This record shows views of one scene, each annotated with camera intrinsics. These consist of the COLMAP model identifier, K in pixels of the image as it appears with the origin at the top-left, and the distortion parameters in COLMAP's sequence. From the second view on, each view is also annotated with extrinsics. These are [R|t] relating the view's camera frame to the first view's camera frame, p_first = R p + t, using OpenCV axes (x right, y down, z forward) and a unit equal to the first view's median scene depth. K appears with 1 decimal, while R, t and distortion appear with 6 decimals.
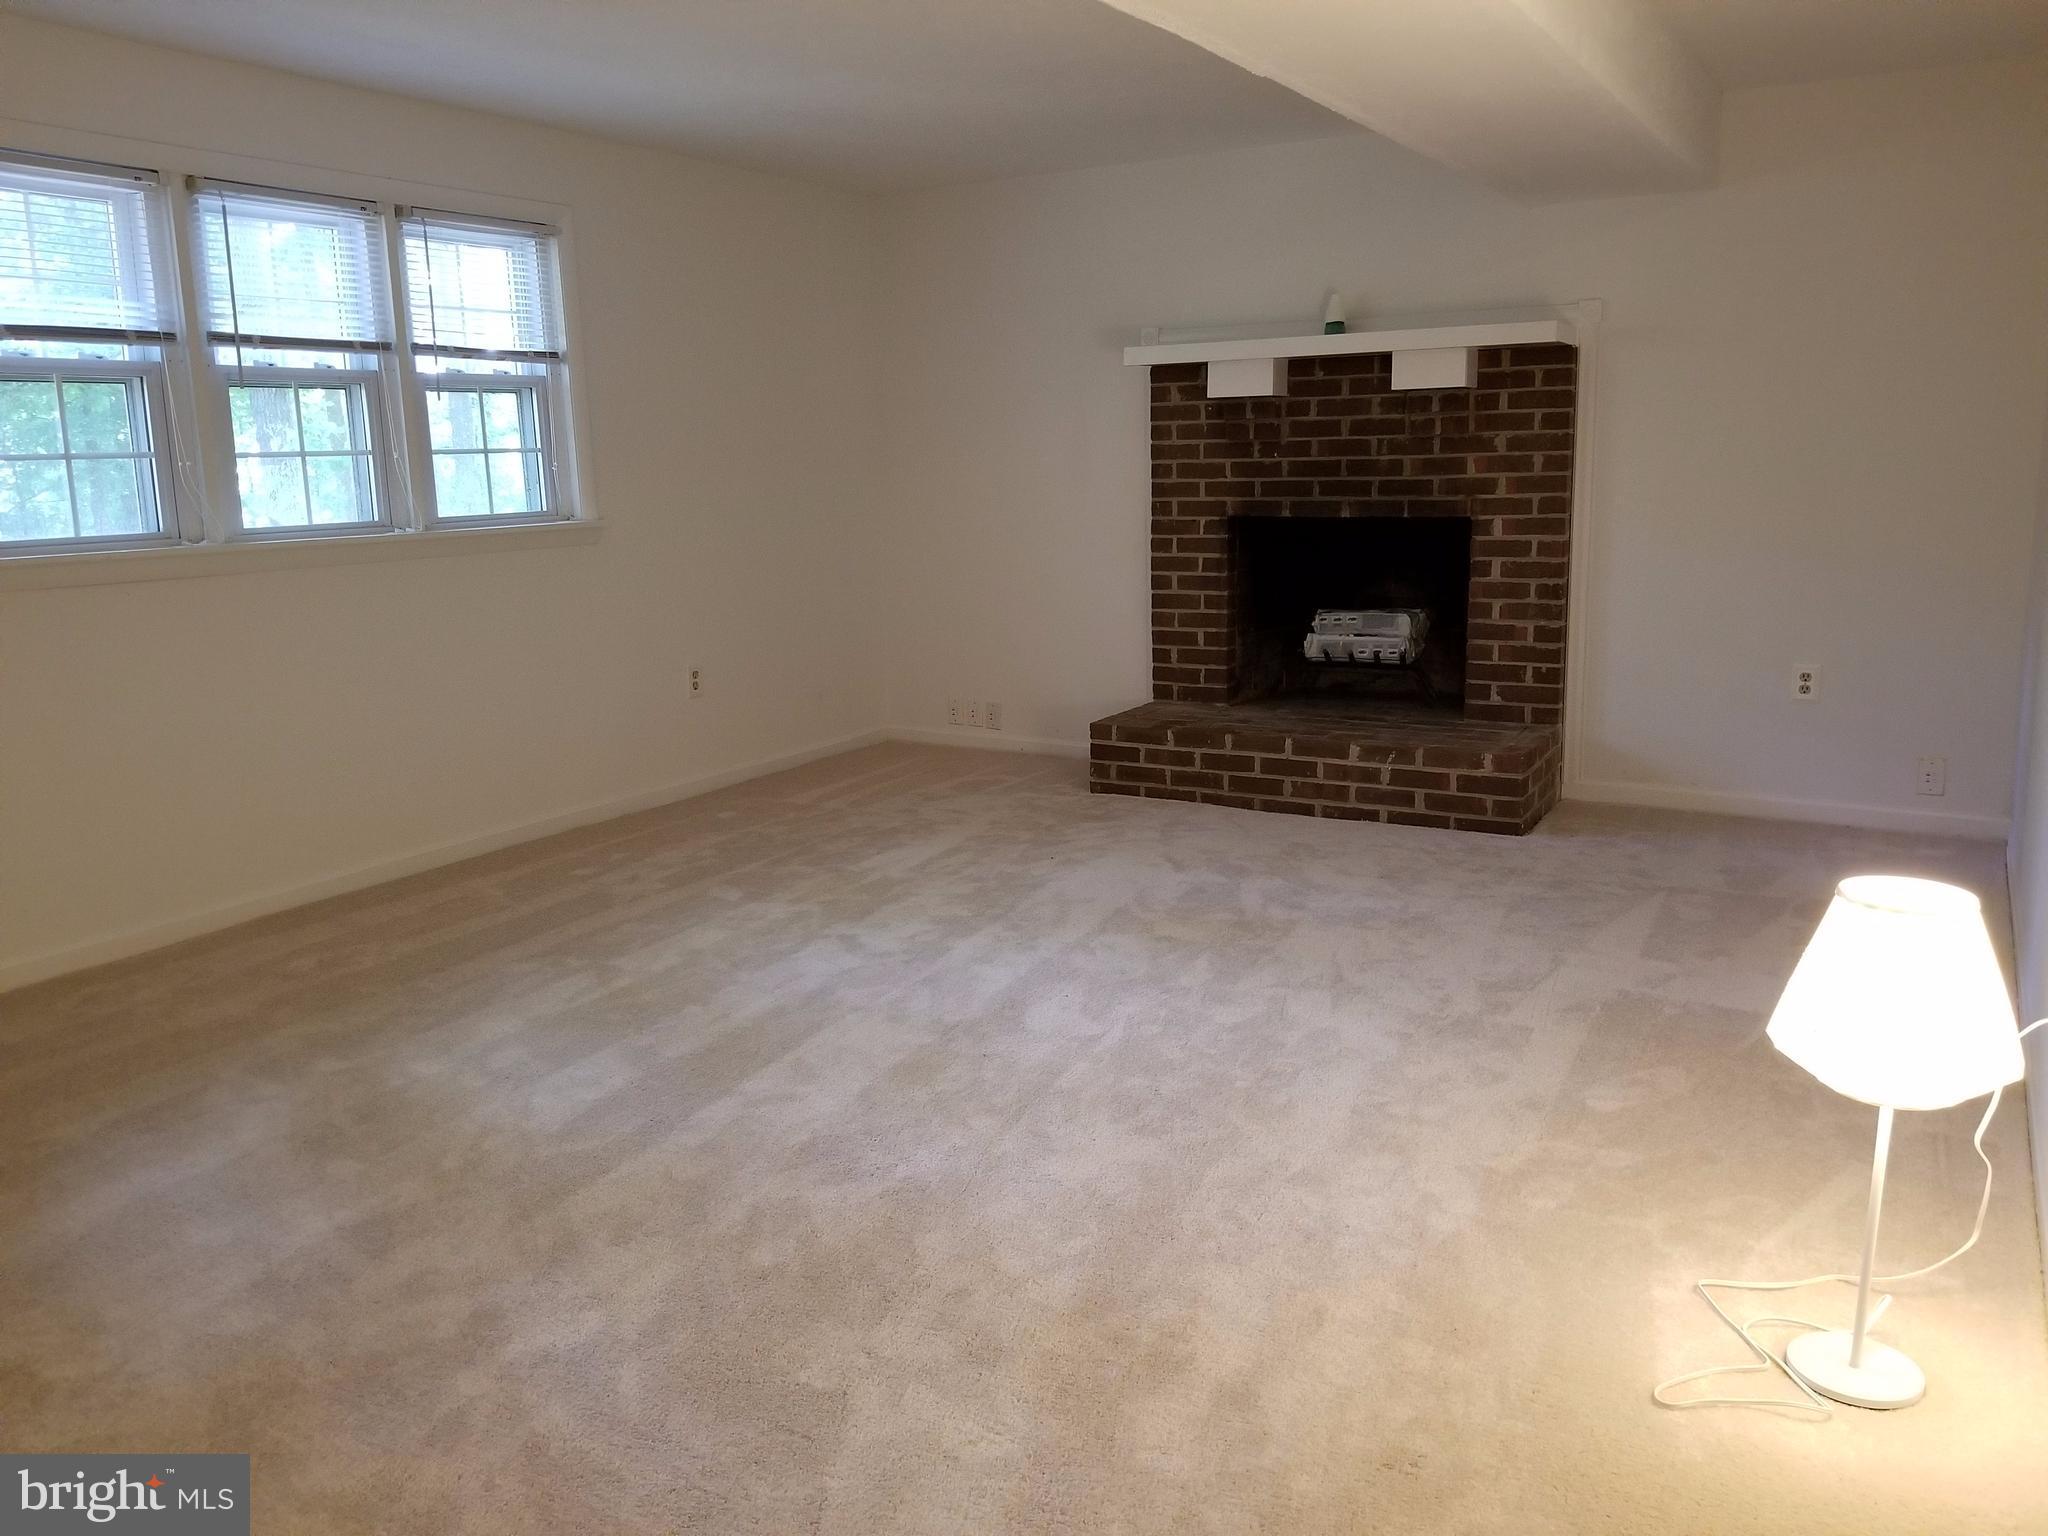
lens RADIAL K [[1627.3, 0, 1024.0], [0, 1627.3, 768.0], [0, 0, 1]] dist [0.004653, -0.011230]
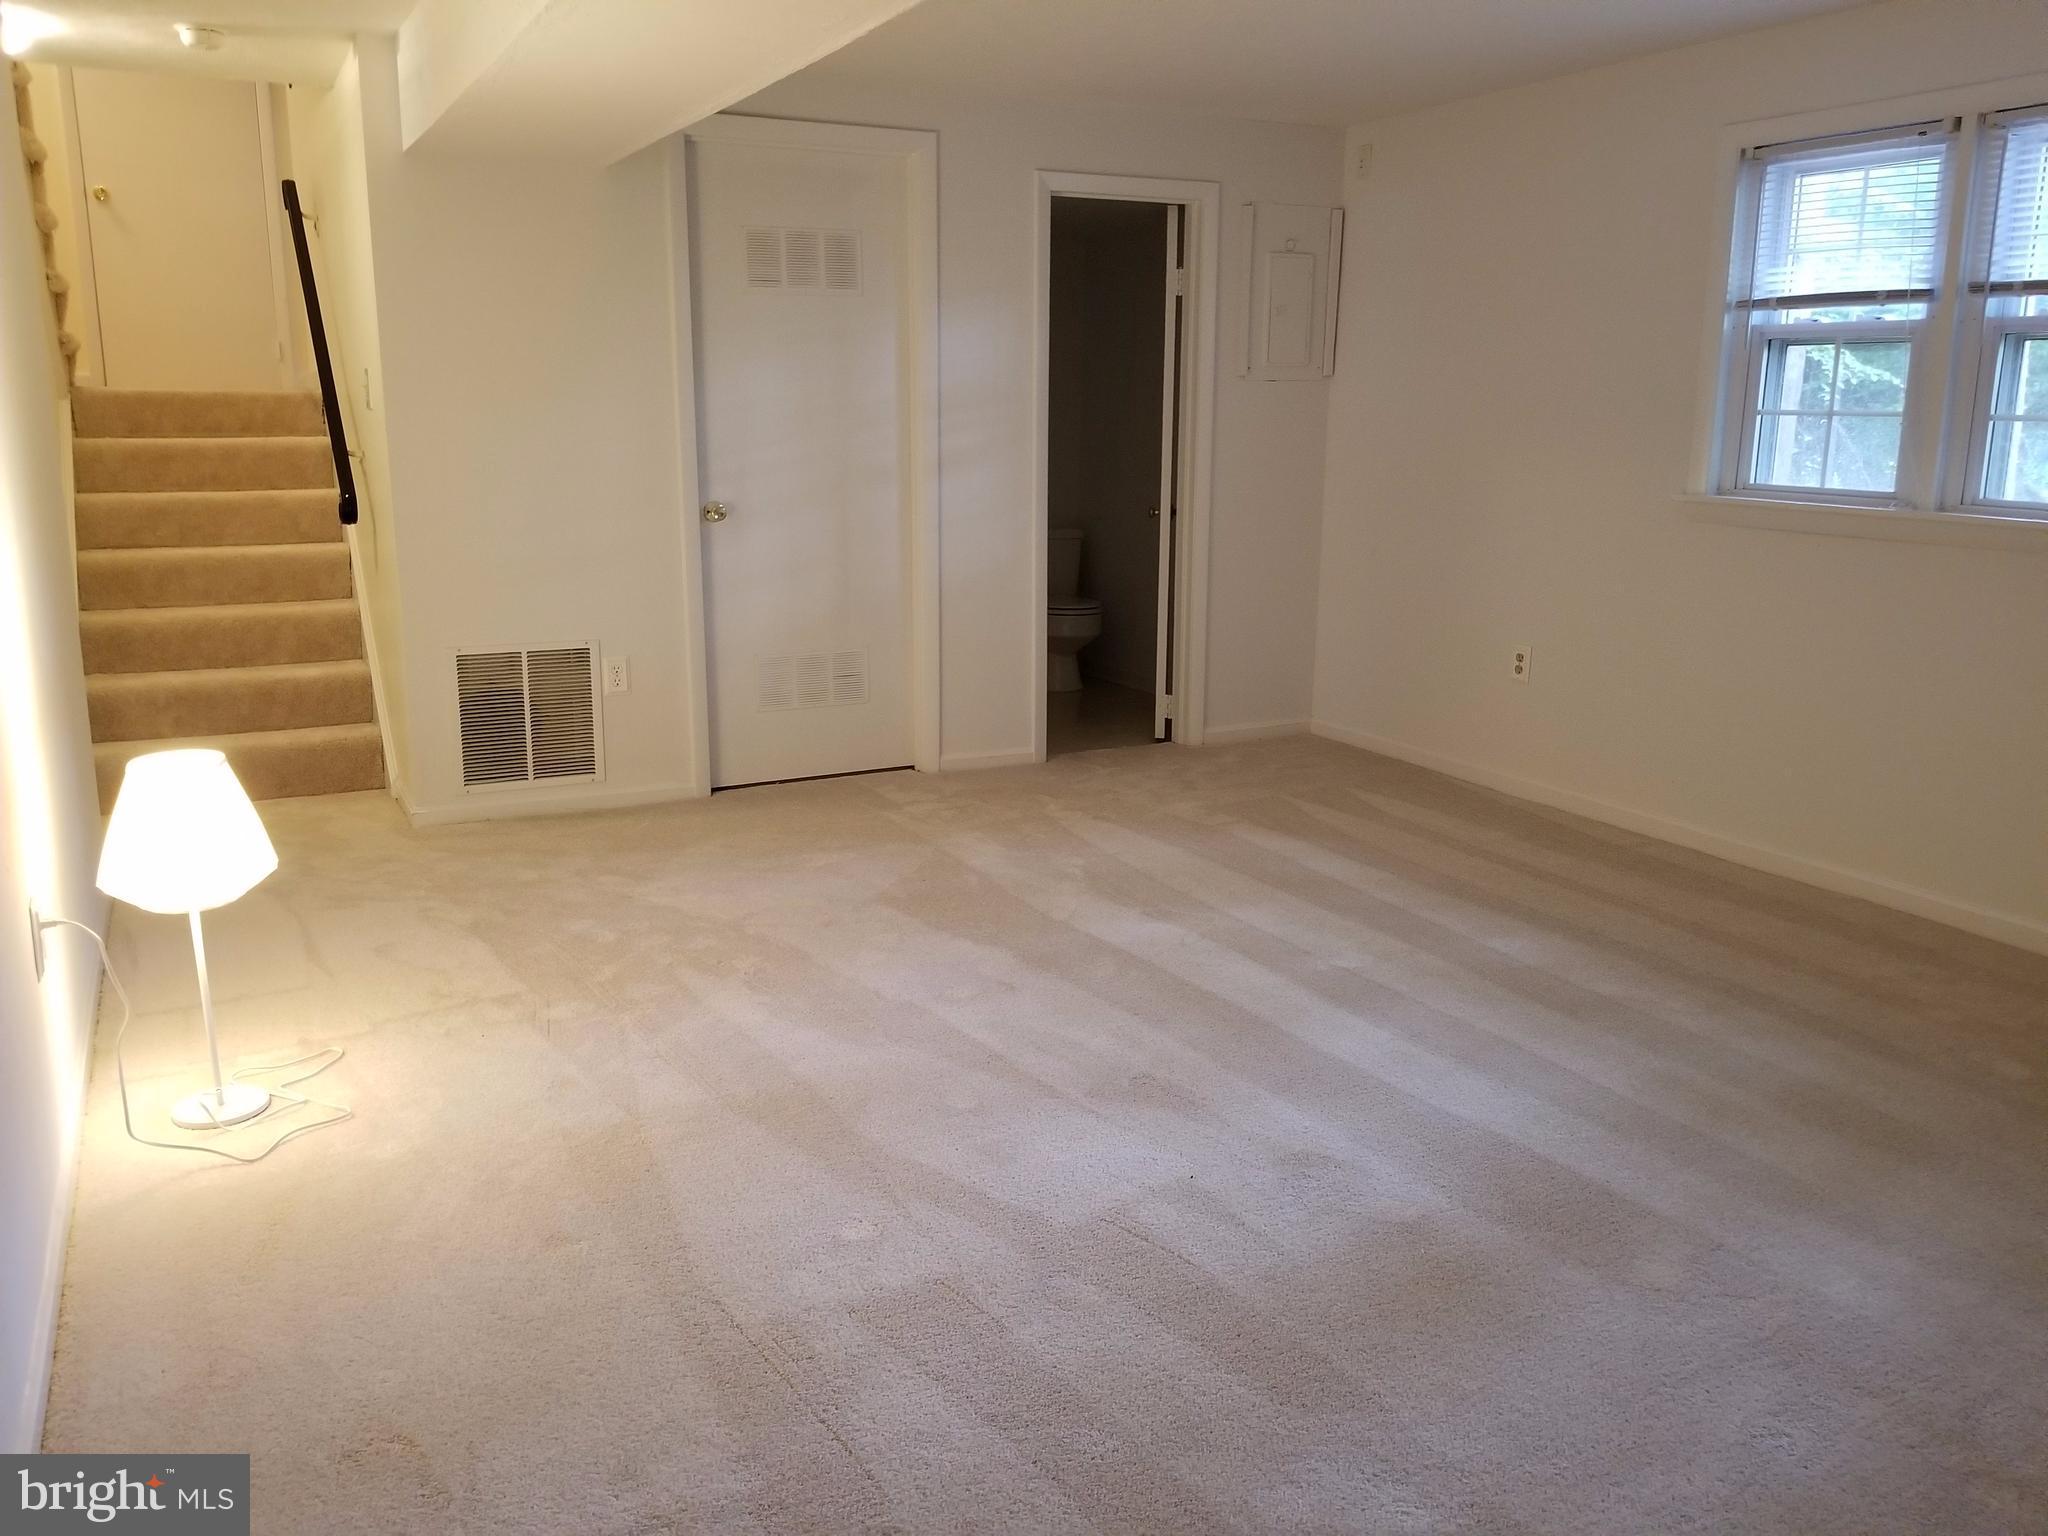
lens RADIAL K [[1627.3, 0, 1024.0], [0, 1627.3, 768.0], [0, 0, 1]] dist [0.004653, -0.011230]
pose [[-0.549672, 0.195749, -0.812122, 0.620222], [-0.162636, 0.928482, 0.333873, -0.240478], [0.819396, 0.315601, -0.478525, 1.121781]]
